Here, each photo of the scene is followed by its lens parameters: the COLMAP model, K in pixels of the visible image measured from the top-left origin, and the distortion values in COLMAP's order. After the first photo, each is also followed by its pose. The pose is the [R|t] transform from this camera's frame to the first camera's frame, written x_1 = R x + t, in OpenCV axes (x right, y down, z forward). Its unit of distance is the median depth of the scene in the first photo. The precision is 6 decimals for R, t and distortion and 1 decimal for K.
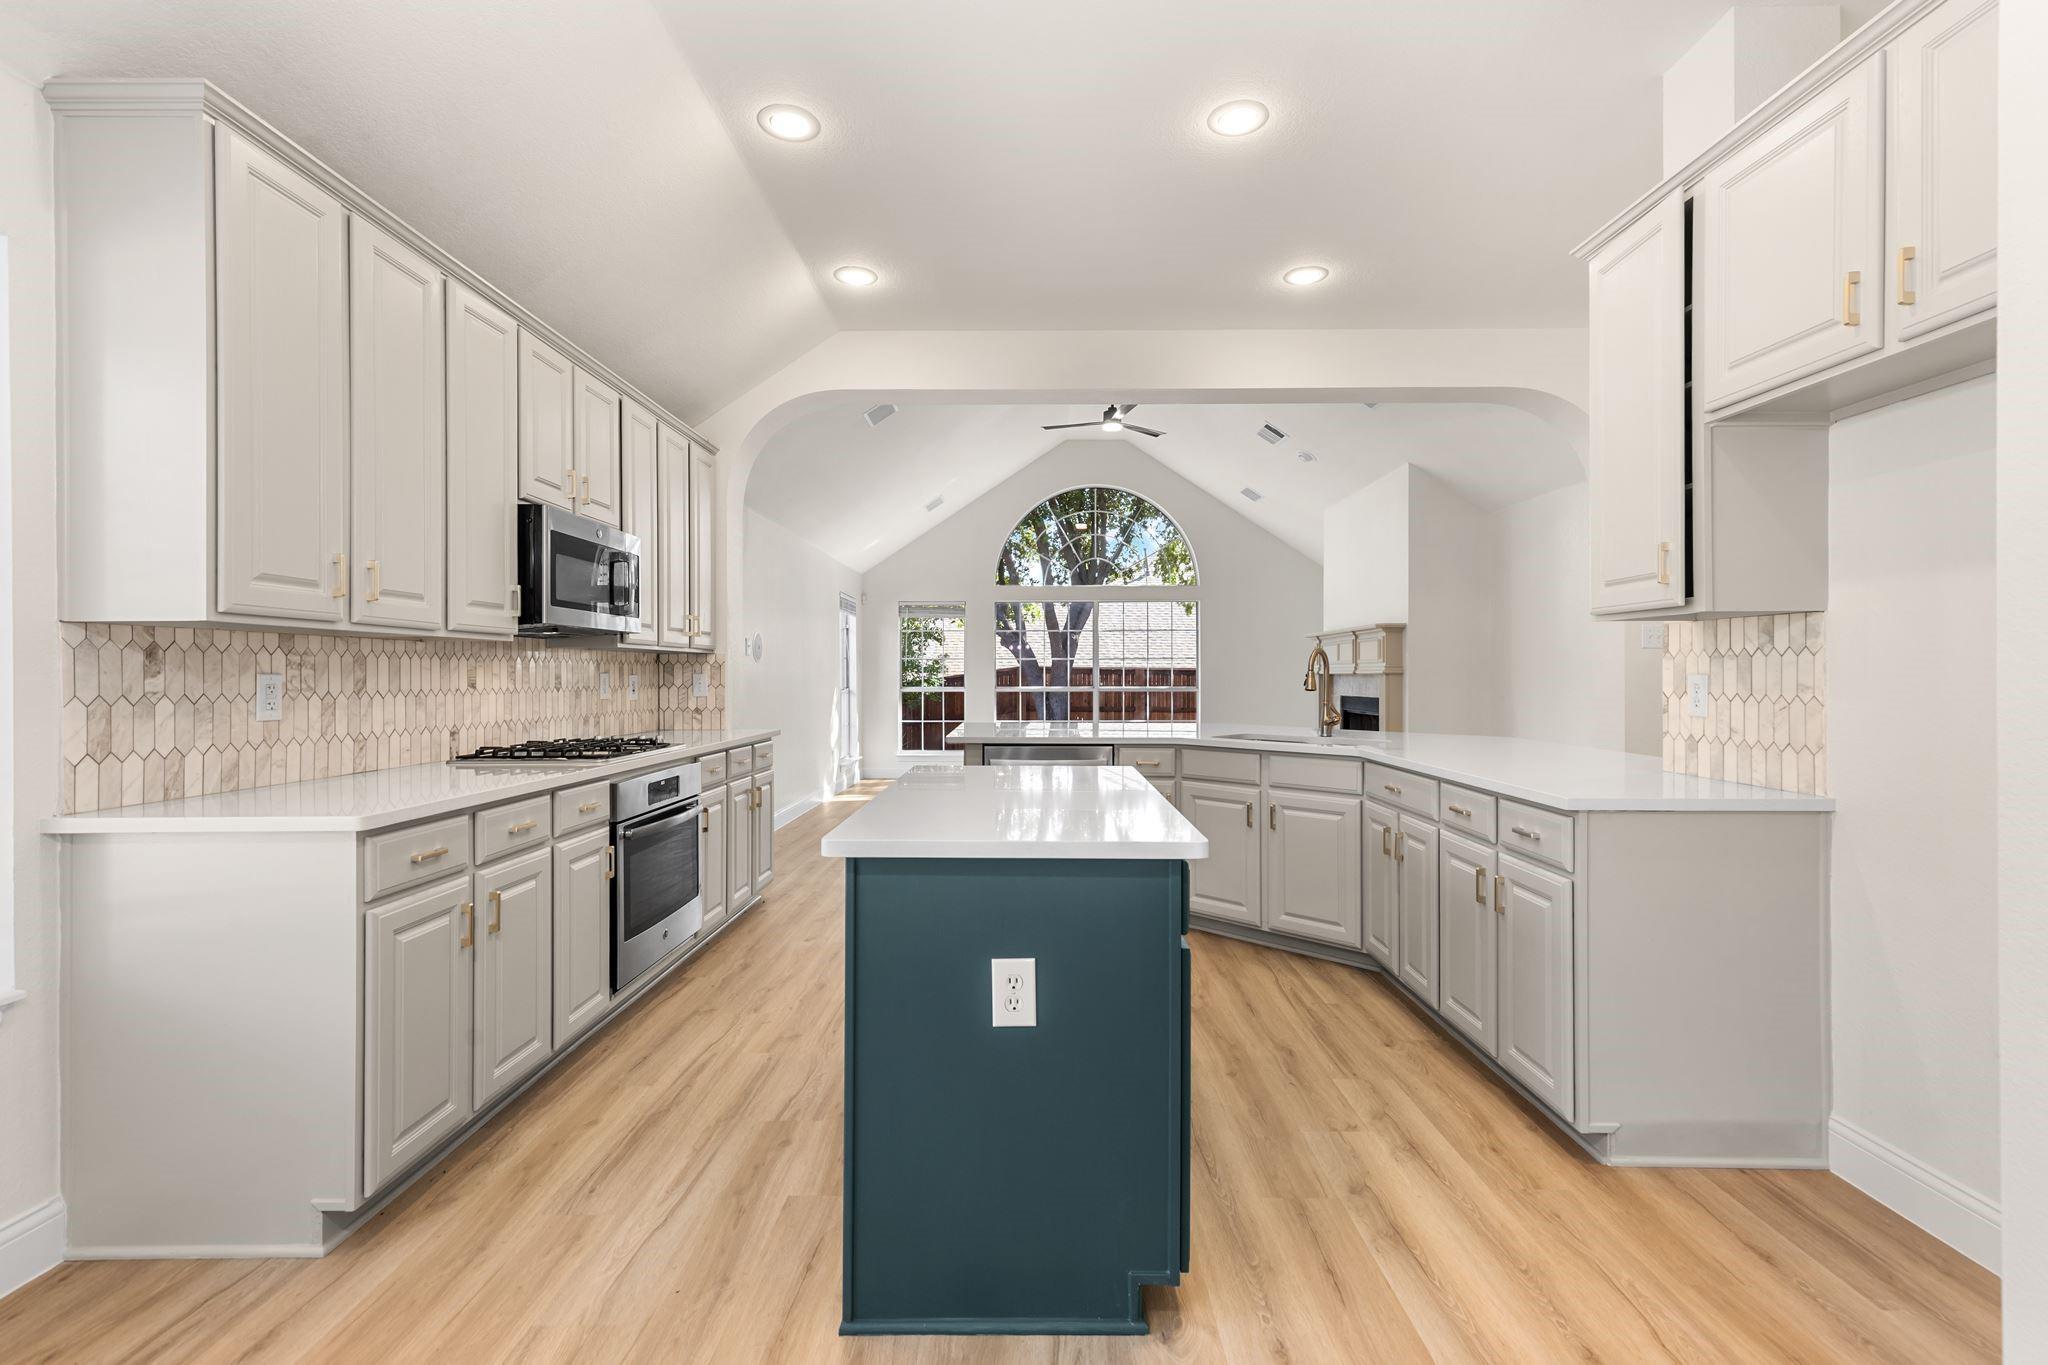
lens RADIAL K [[929.3, 0, 1022.1], [0, 929.3, 683.4], [0, 0, 1]] dist [0.008908, -0.001673]
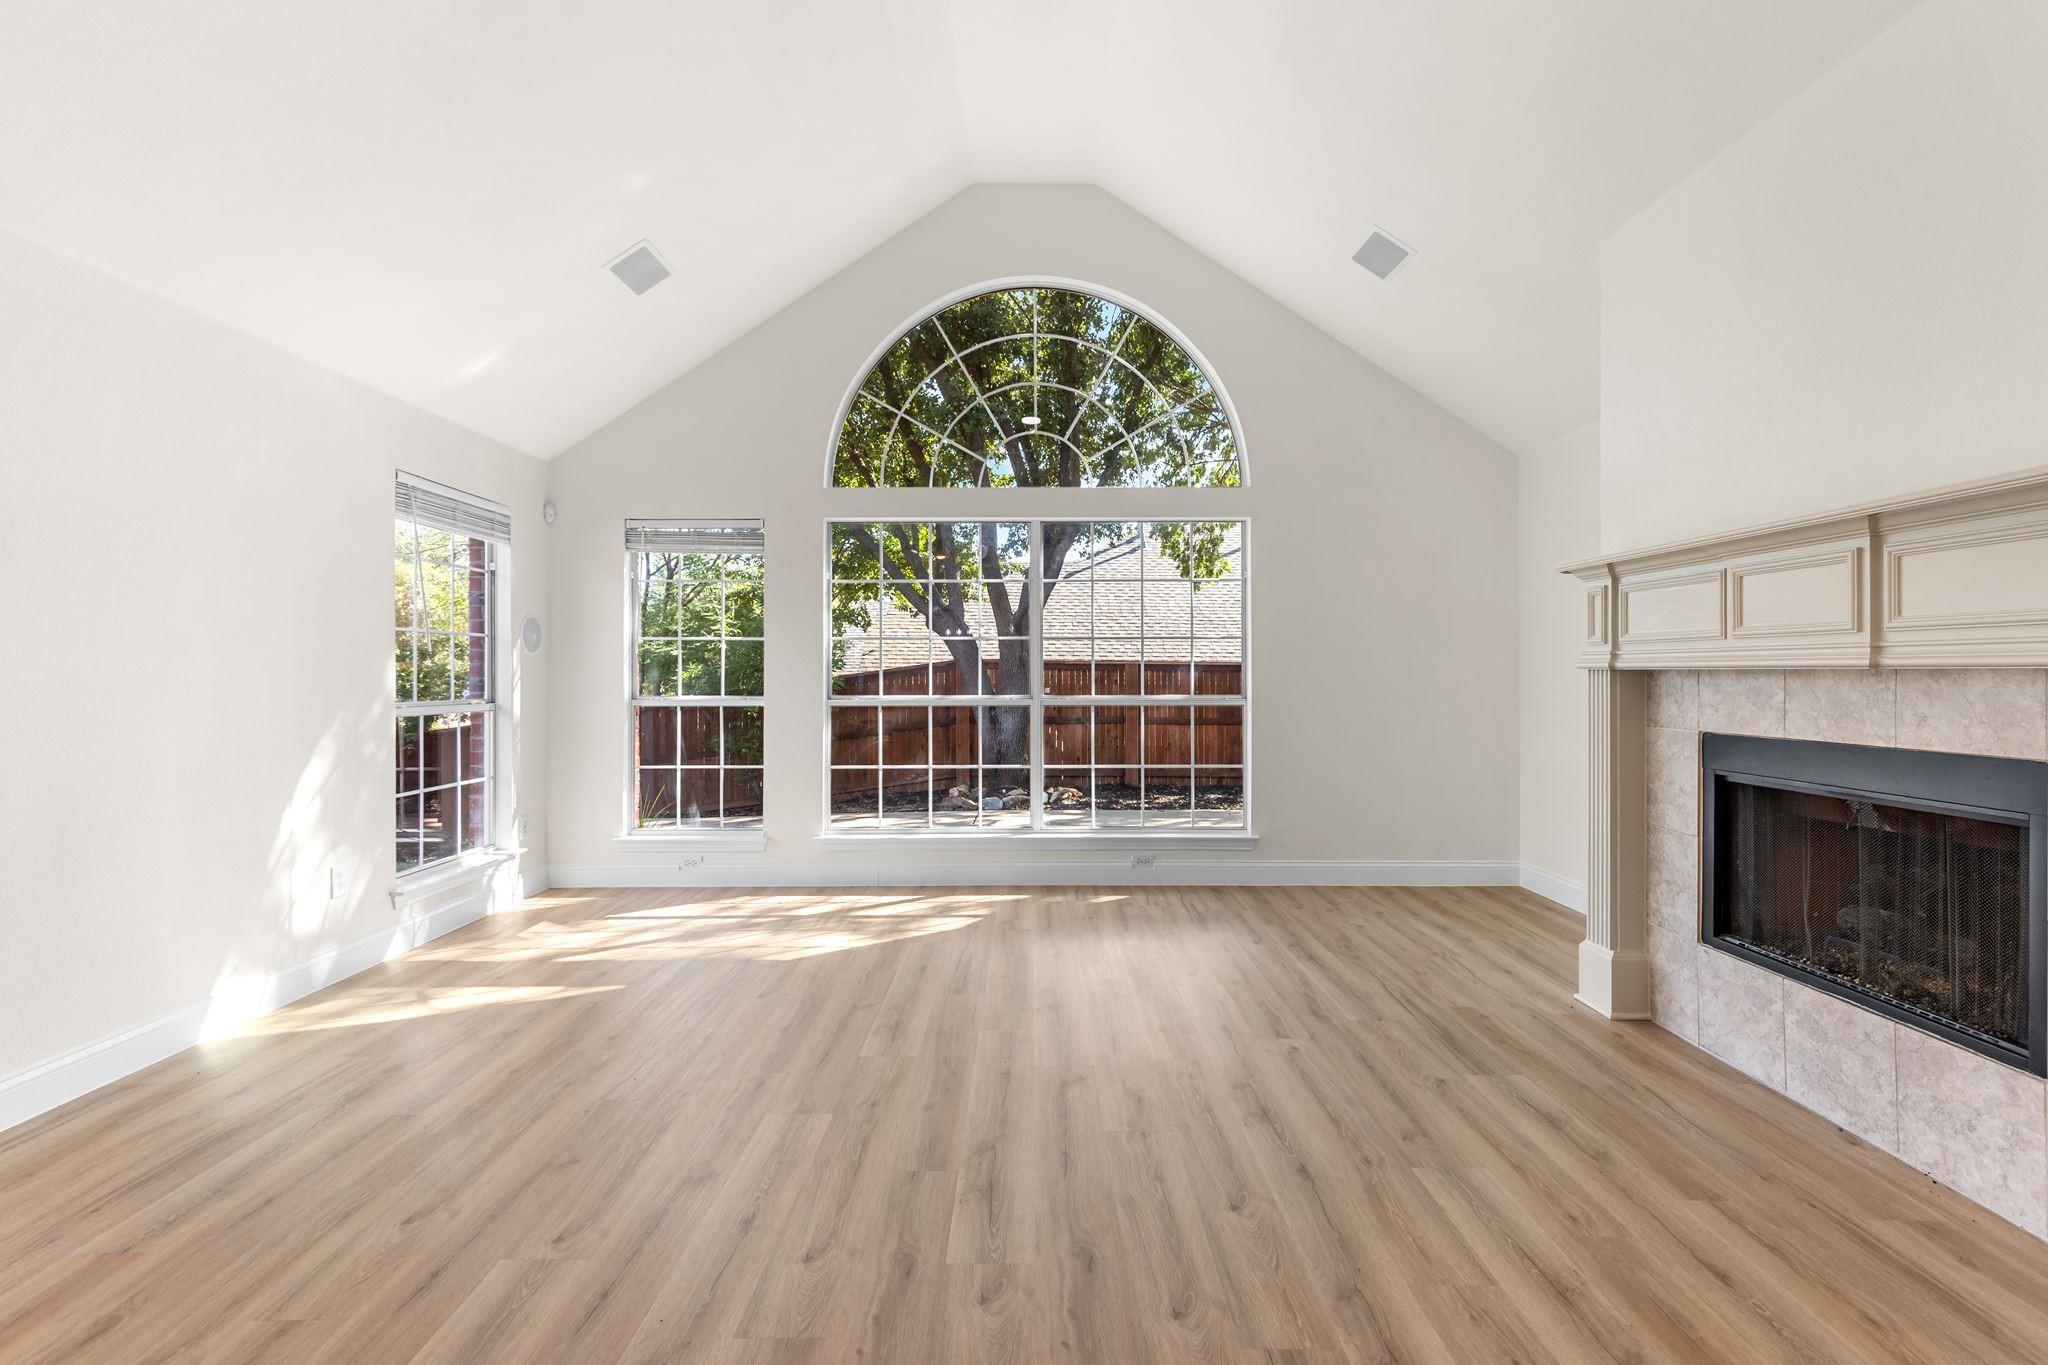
lens RADIAL K [[929.3, 0, 1036.9], [0, 929.3, 690.1], [0, 0, 1]] dist [0.008908, -0.001673]
pose [[0.999961, 0.002156, 0.008563, 0.074787], [-0.002226, 0.999964, 0.008228, -0.003729], [-0.008545, -0.008247, 0.999929, 0.510156]]
